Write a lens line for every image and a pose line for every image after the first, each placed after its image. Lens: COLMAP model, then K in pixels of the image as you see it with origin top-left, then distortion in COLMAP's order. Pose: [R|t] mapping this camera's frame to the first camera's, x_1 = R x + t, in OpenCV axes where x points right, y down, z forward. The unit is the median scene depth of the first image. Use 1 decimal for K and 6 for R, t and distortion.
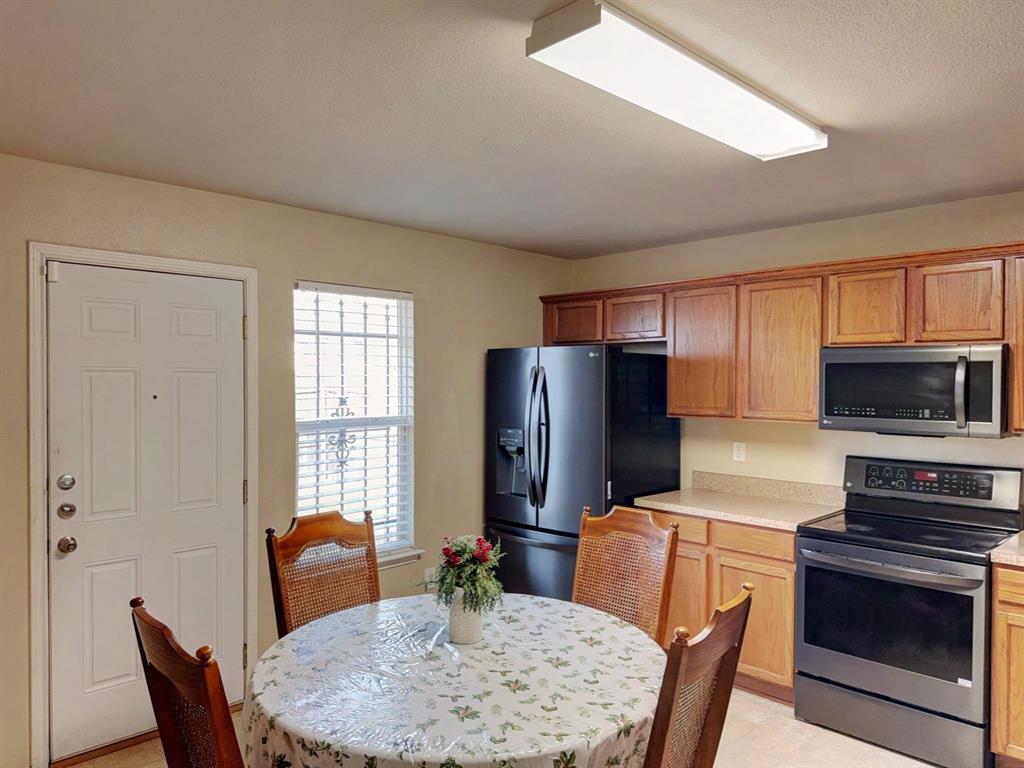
lens RADIAL K [[727.1, 0, 512.0], [0, 727.1, 384.0], [0, 0, 1]] dist [-0.000961, -0.003644]
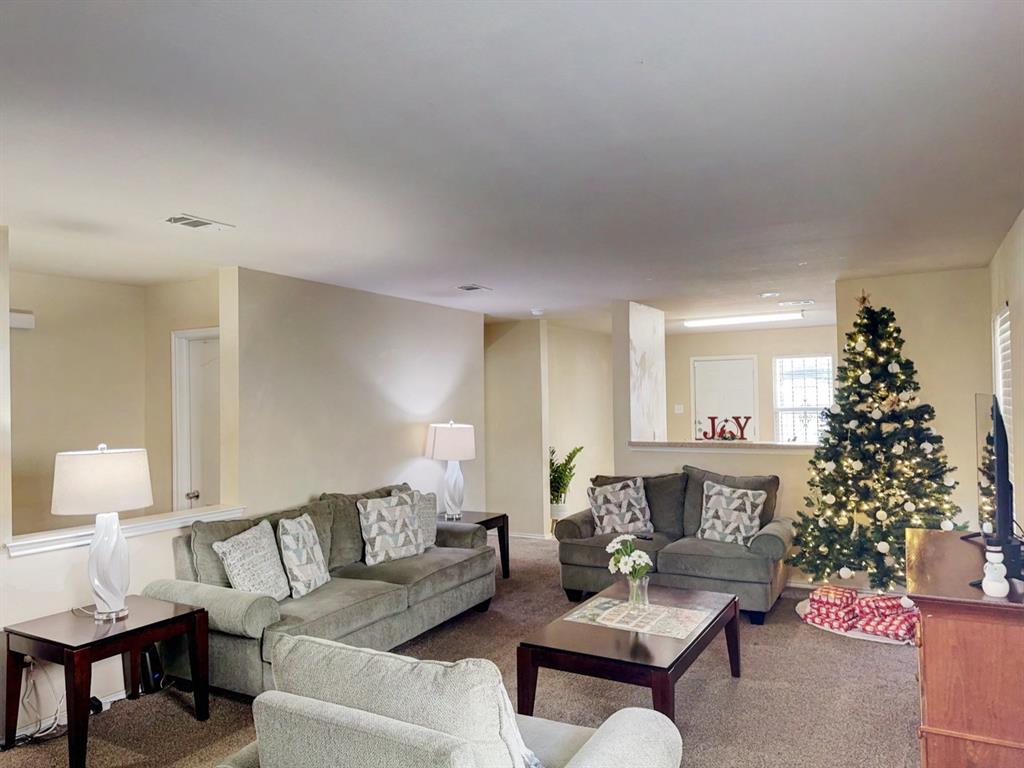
lens RADIAL K [[719.5, 0, 512.0], [0, 719.5, 384.0], [0, 0, 1]] dist [0.117196, -0.157644]
pose [[0.287137, -0.026650, -0.957519, 2.484733], [0.018020, 0.999586, -0.022417, 0.010205], [0.957720, -0.010818, 0.287499, -0.897489]]
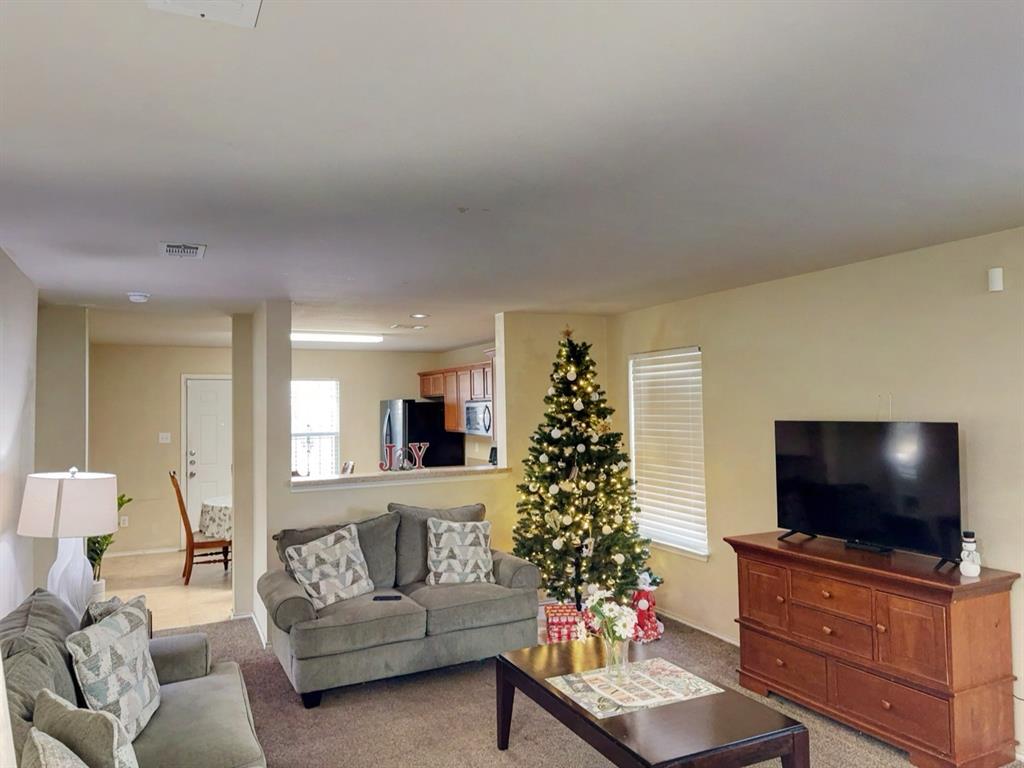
lens RADIAL K [[719.5, 0, 512.0], [0, 719.5, 384.0], [0, 0, 1]] dist [0.117196, -0.157644]
pose [[0.948978, -0.027859, -0.314110, 1.532468], [0.017047, 0.999166, -0.037115, -0.014171], [0.314882, 0.029867, 0.948661, -1.401016]]
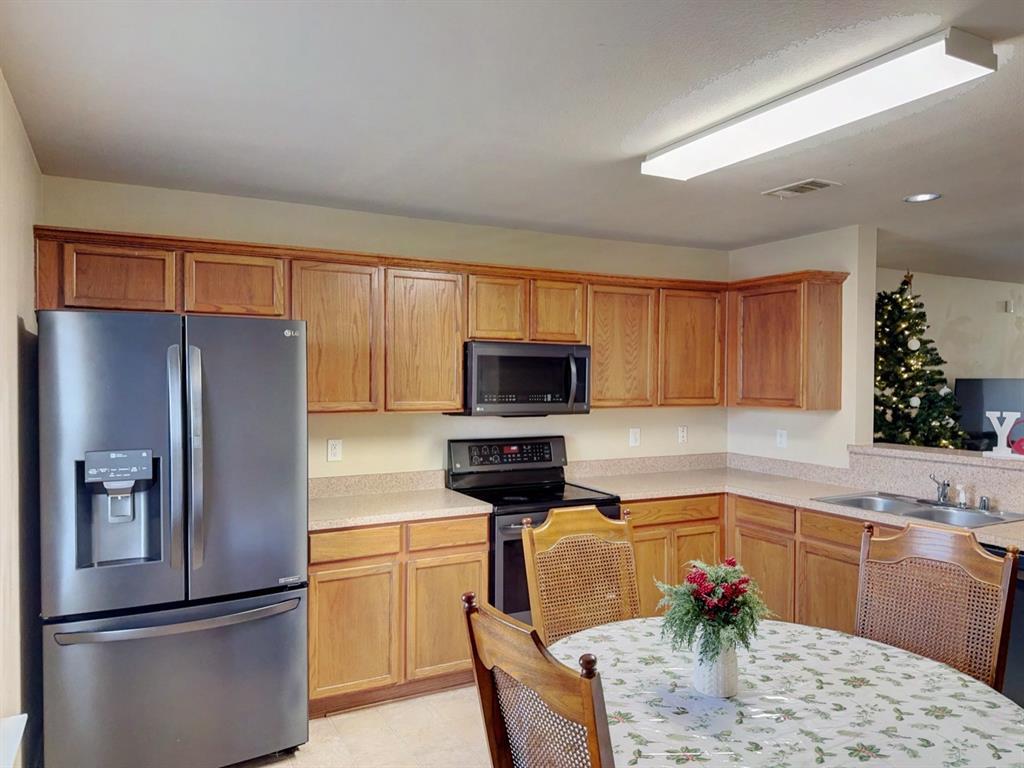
lens RADIAL K [[719.5, 0, 512.0], [0, 719.5, 384.0], [0, 0, 1]] dist [0.117196, -0.157644]
pose [[0.282623, -0.012268, 0.959153, -0.592063], [0.000662, 0.999920, 0.012594, 0.000567], [-0.959231, -0.002925, 0.282608, 0.647767]]
